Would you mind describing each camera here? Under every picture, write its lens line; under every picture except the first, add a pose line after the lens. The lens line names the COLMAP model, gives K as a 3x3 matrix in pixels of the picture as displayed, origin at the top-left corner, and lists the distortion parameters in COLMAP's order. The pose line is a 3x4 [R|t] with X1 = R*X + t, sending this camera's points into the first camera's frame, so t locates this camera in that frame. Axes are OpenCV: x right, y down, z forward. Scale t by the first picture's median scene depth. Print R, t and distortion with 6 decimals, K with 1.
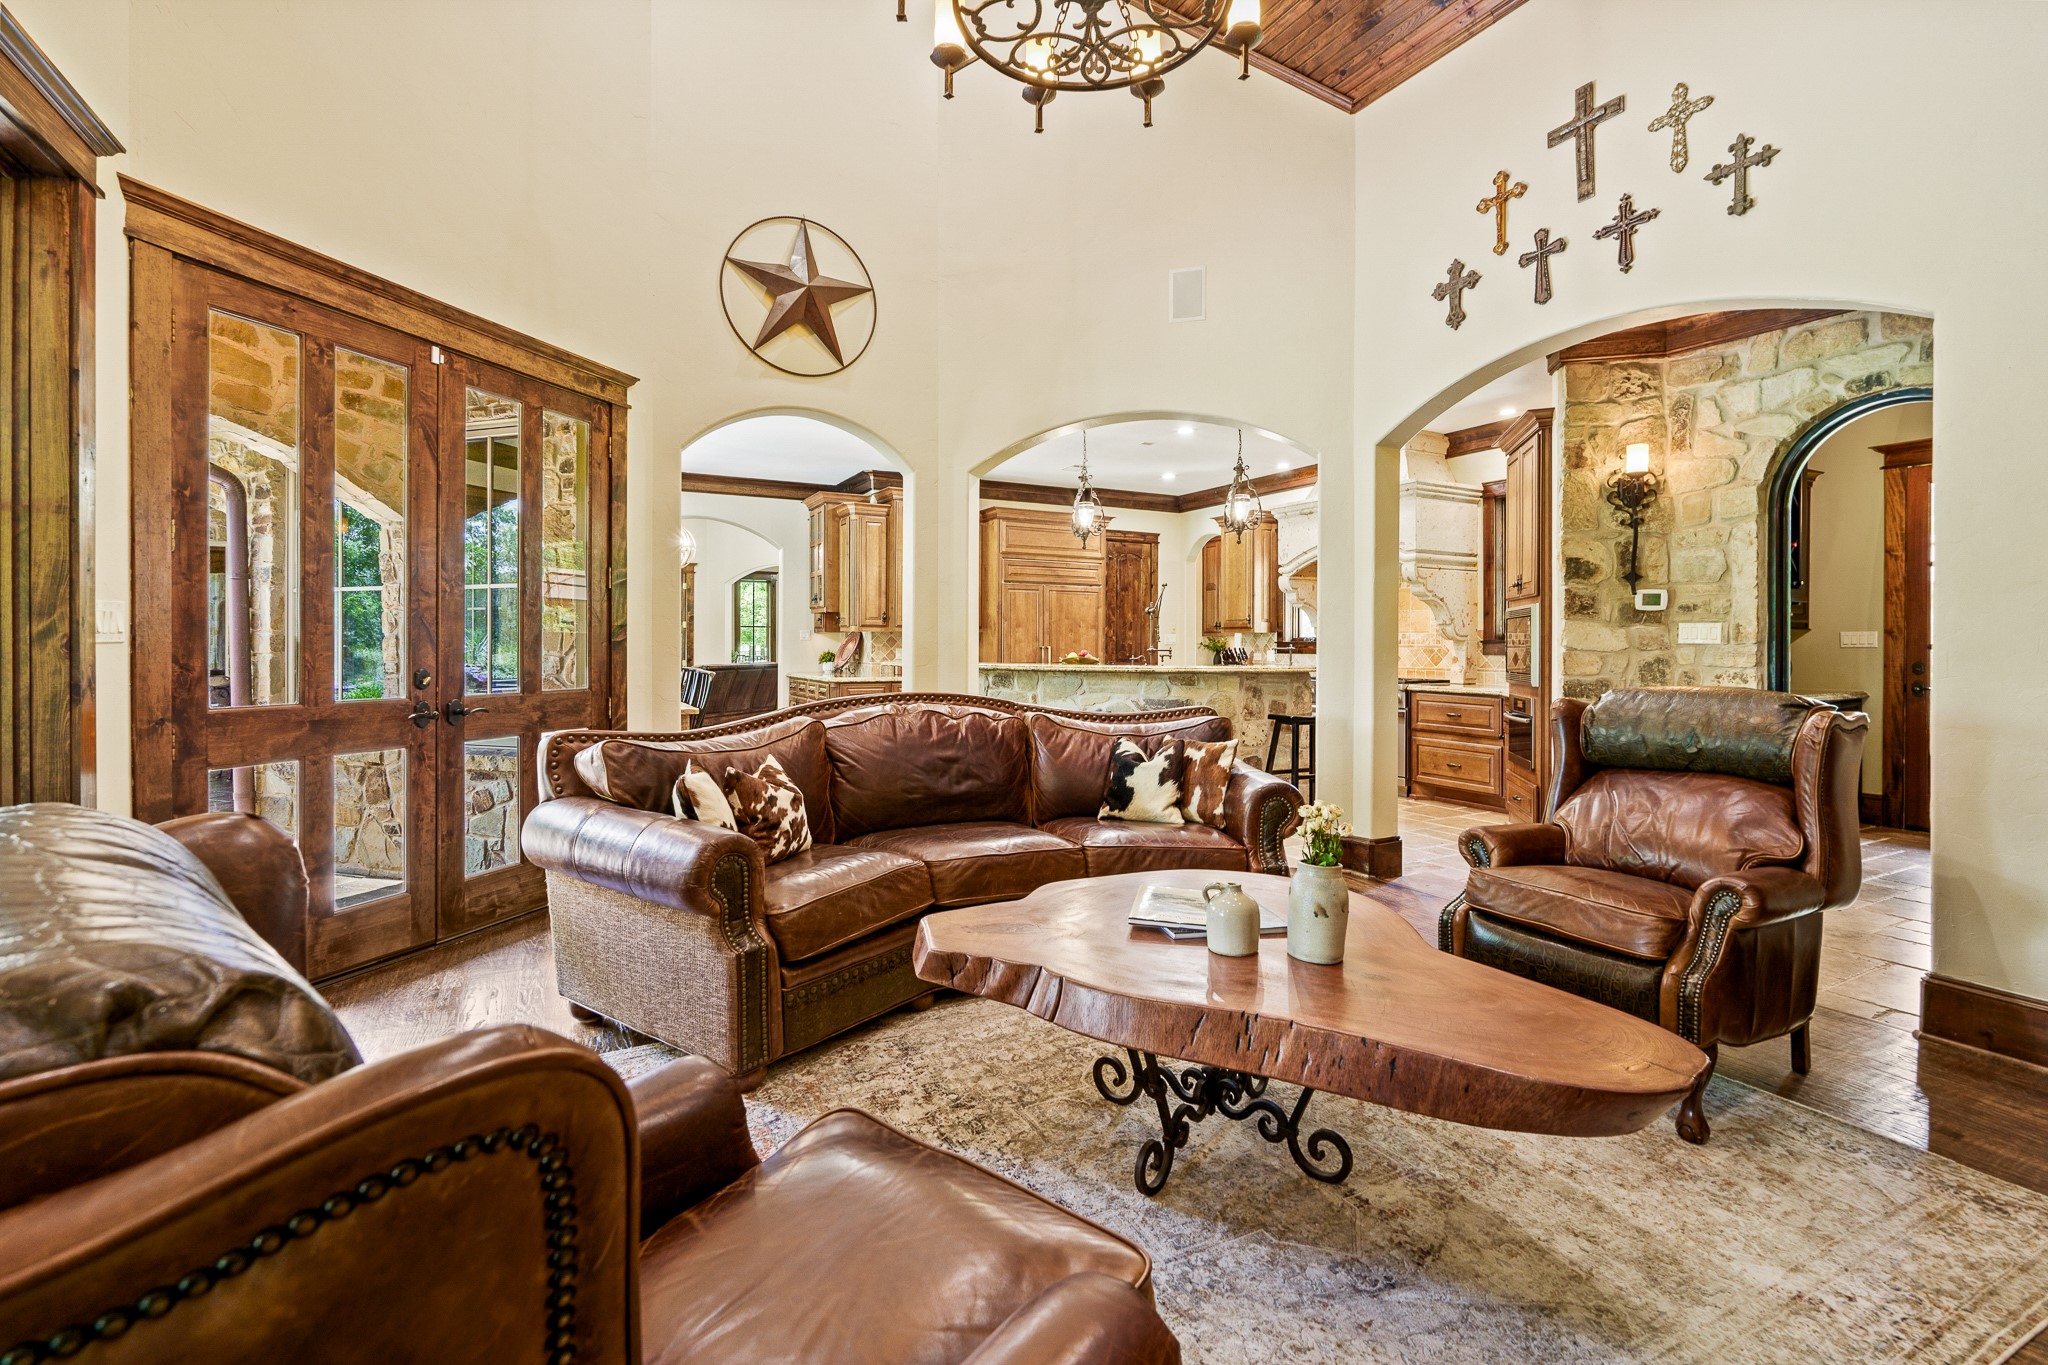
lens RADIAL K [[895.7, 0, 1029.7], [0, 895.7, 646.9], [0, 0, 1]] dist [-0.003233, -0.000610]
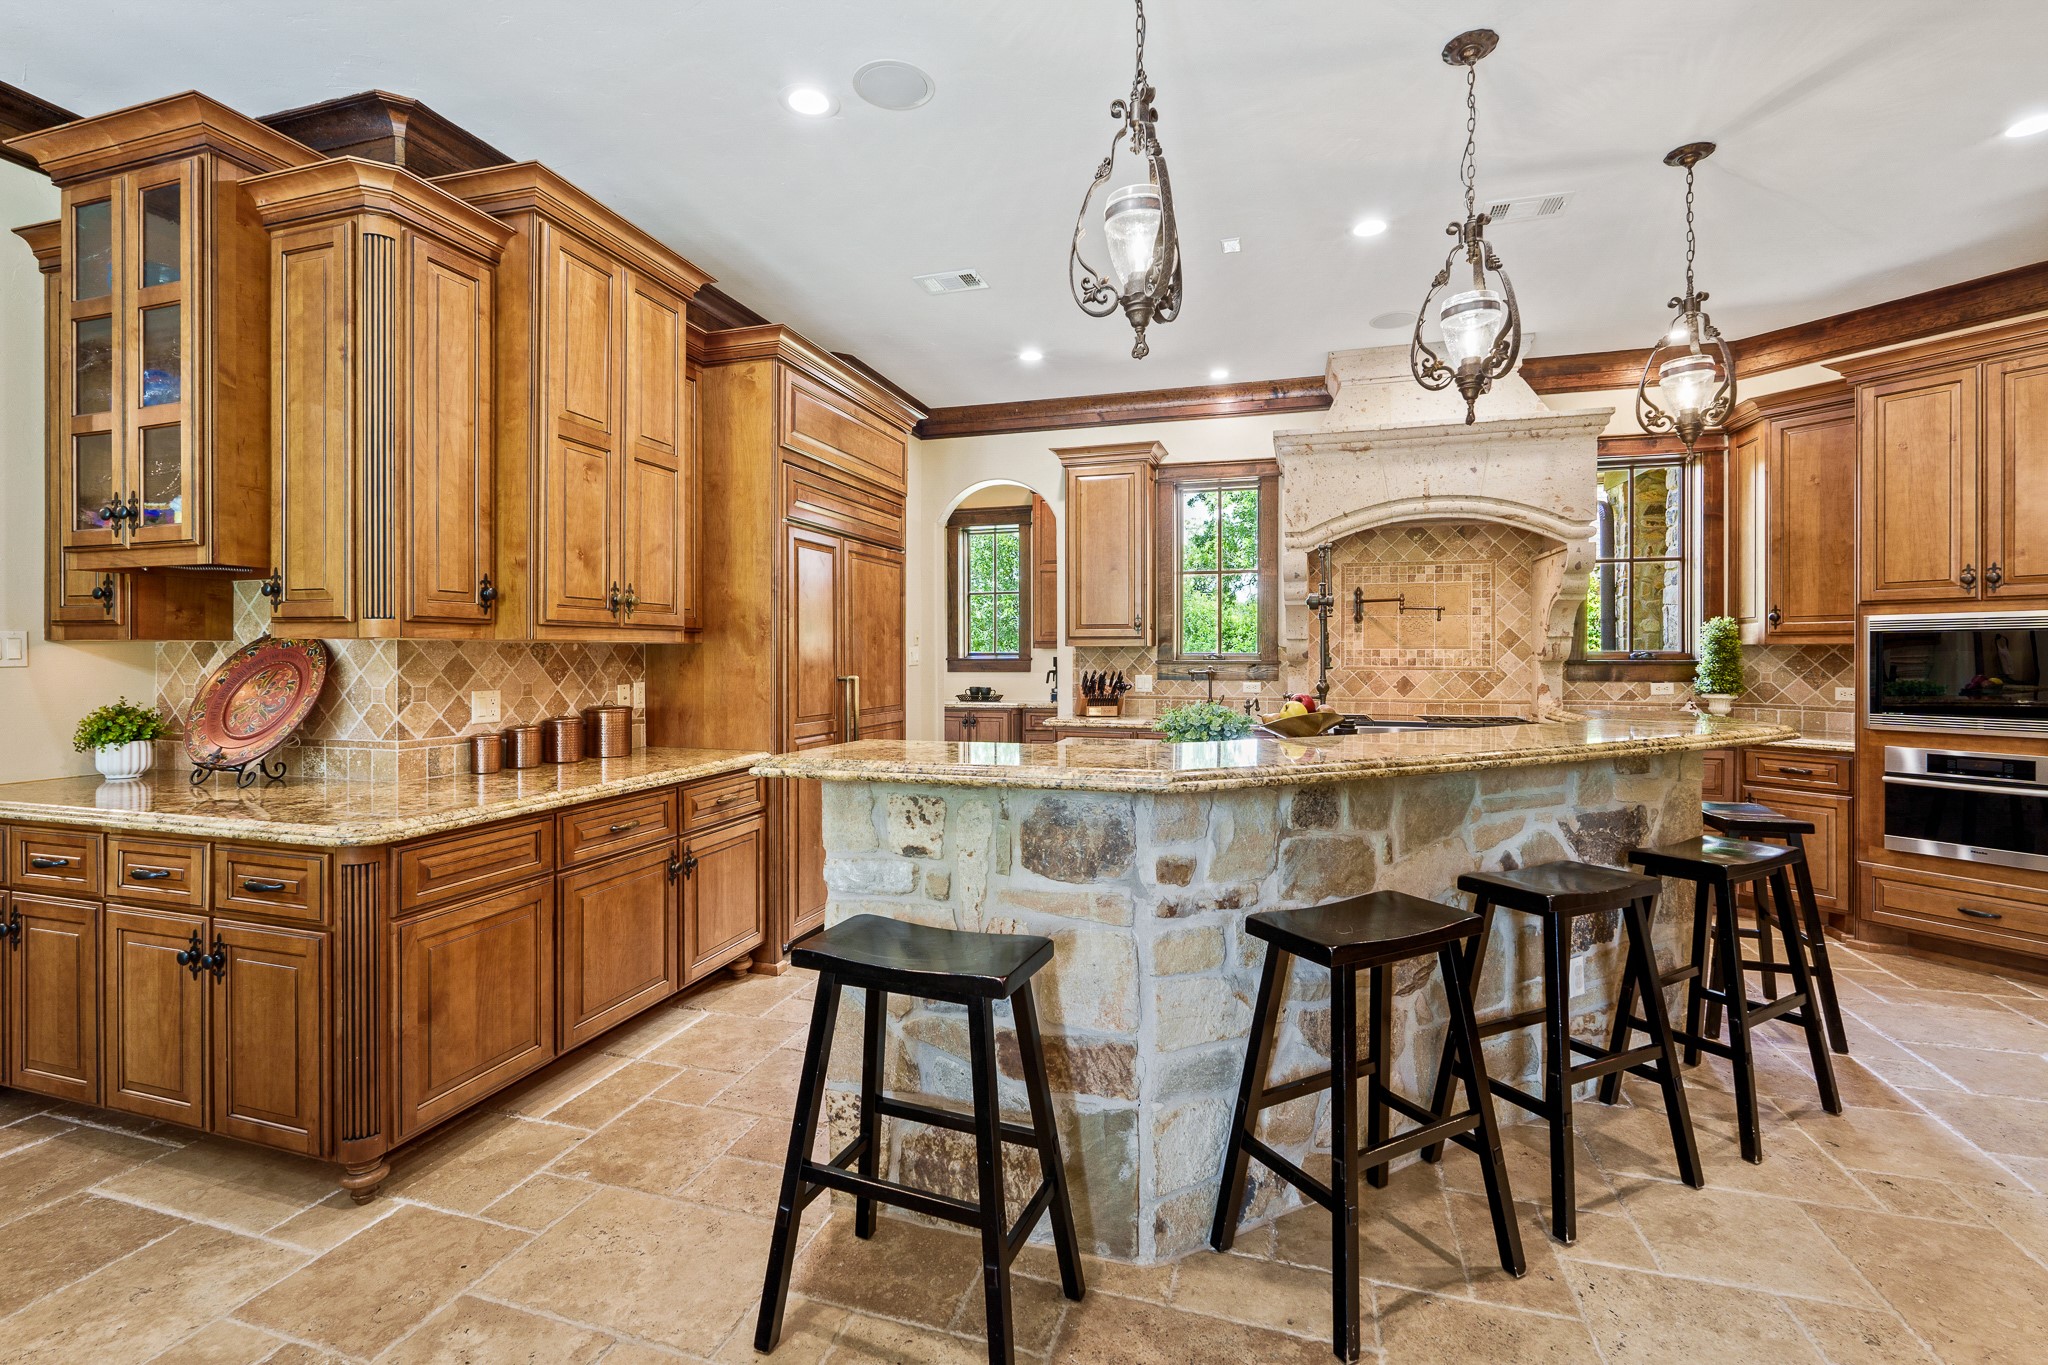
lens RADIAL K [[895.7, 0, 1026.0], [0, 895.7, 665.0], [0, 0, 1]] dist [-0.003233, -0.000610]
pose [[0.710108, -0.012134, 0.703989, -0.303430], [0.004607, 0.999910, 0.012588, -0.014716], [-0.704078, -0.005696, 0.710100, 0.805620]]
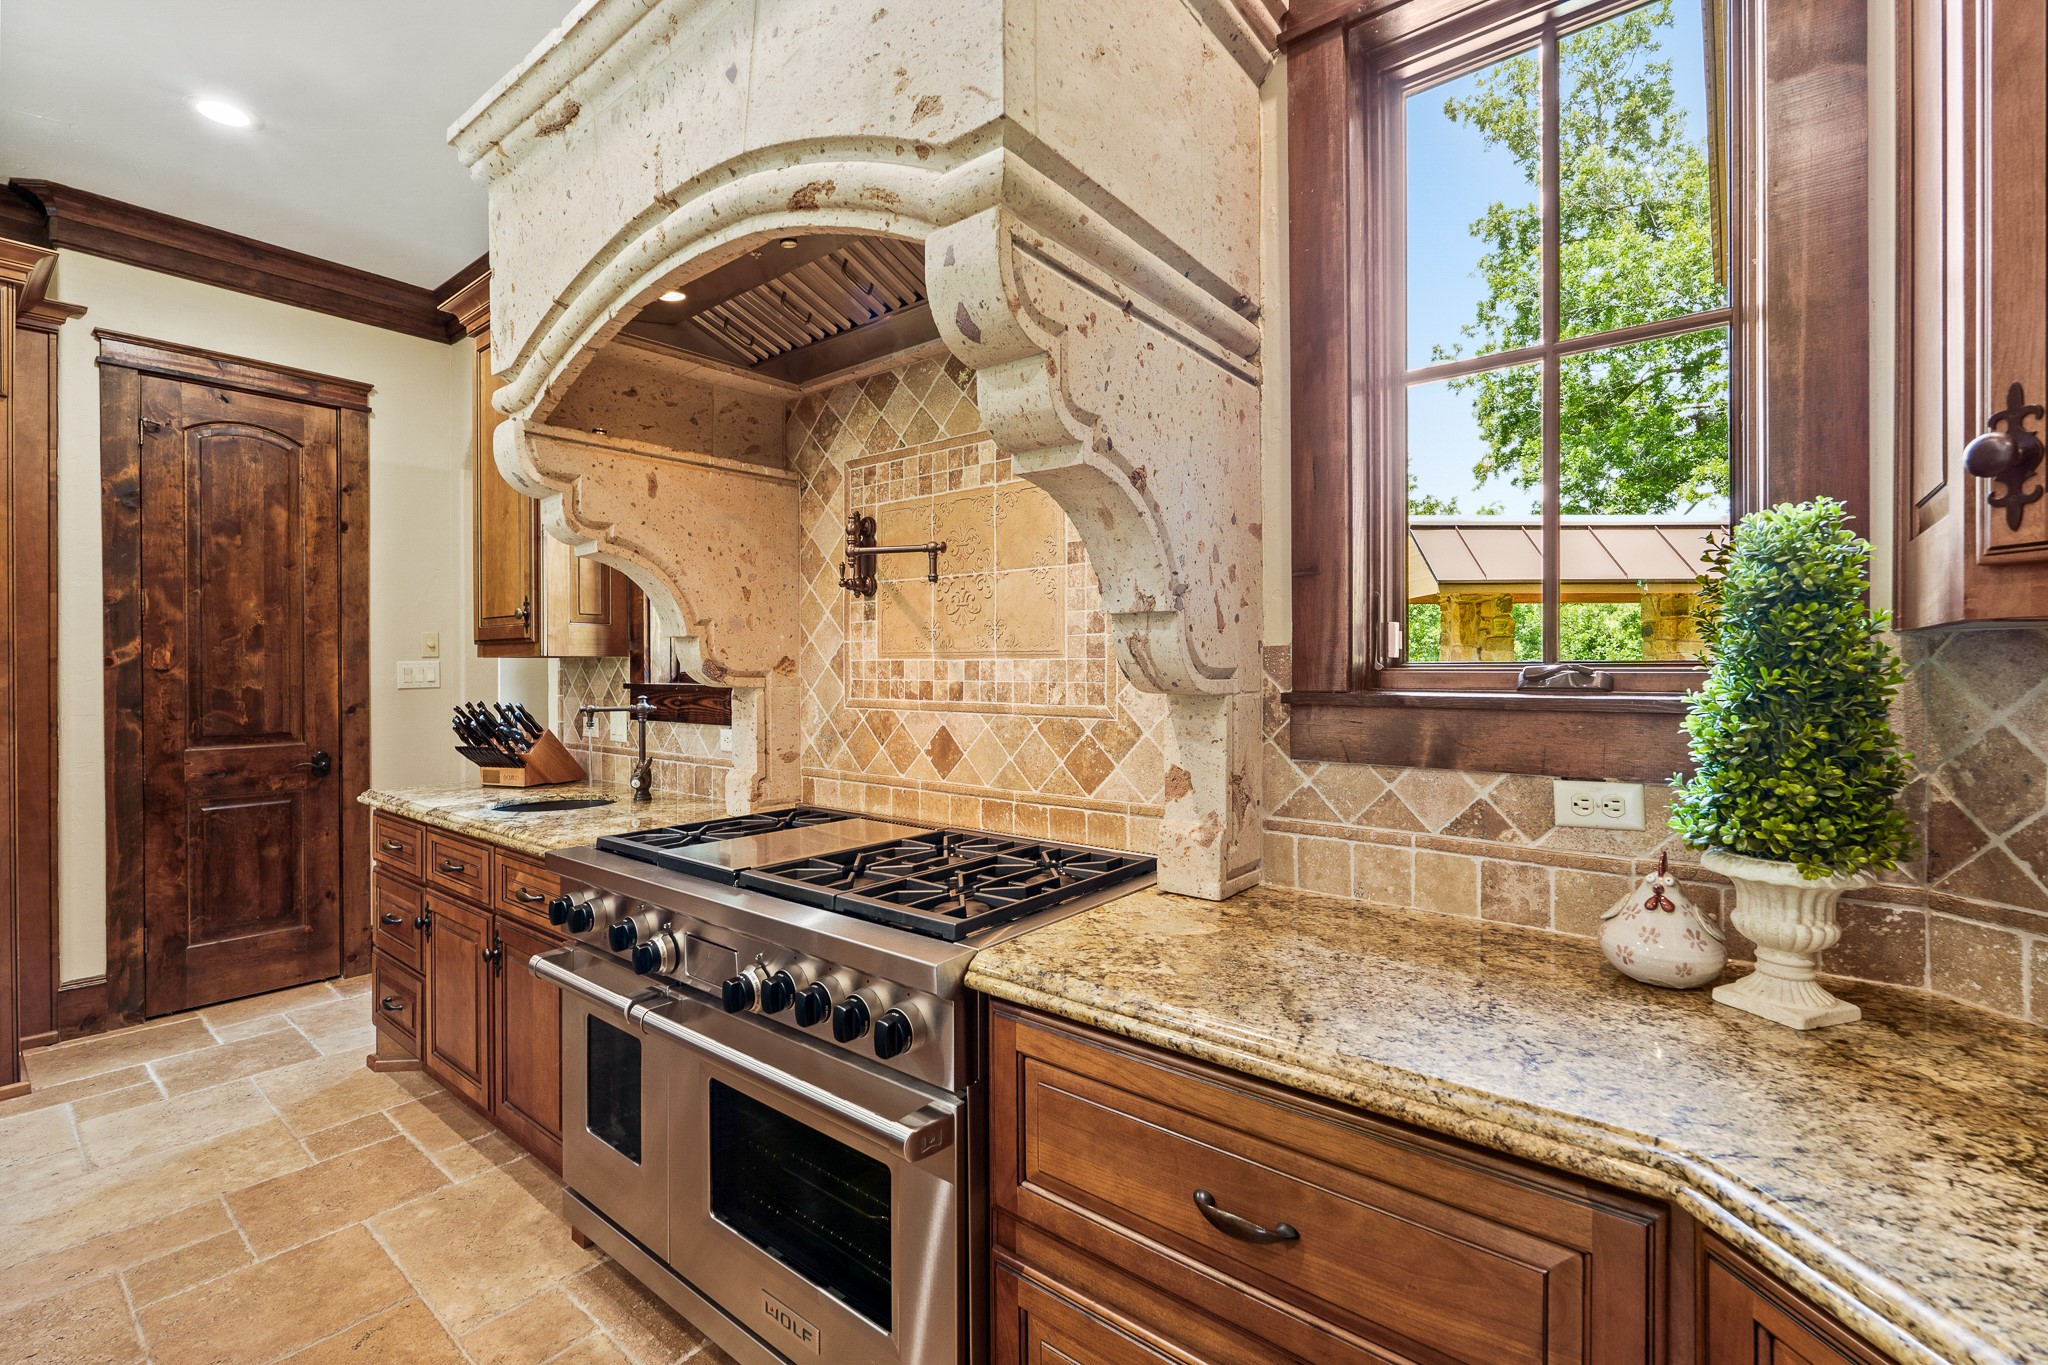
lens RADIAL K [[895.7, 0, 1019.5], [0, 895.7, 674.0], [0, 0, 1]] dist [-0.003233, -0.000610]
pose [[0.920104, -0.007093, 0.391610, 0.361063], [0.005747, 0.999973, 0.004607, -0.013249], [-0.391632, -0.001989, 0.920120, 0.829495]]
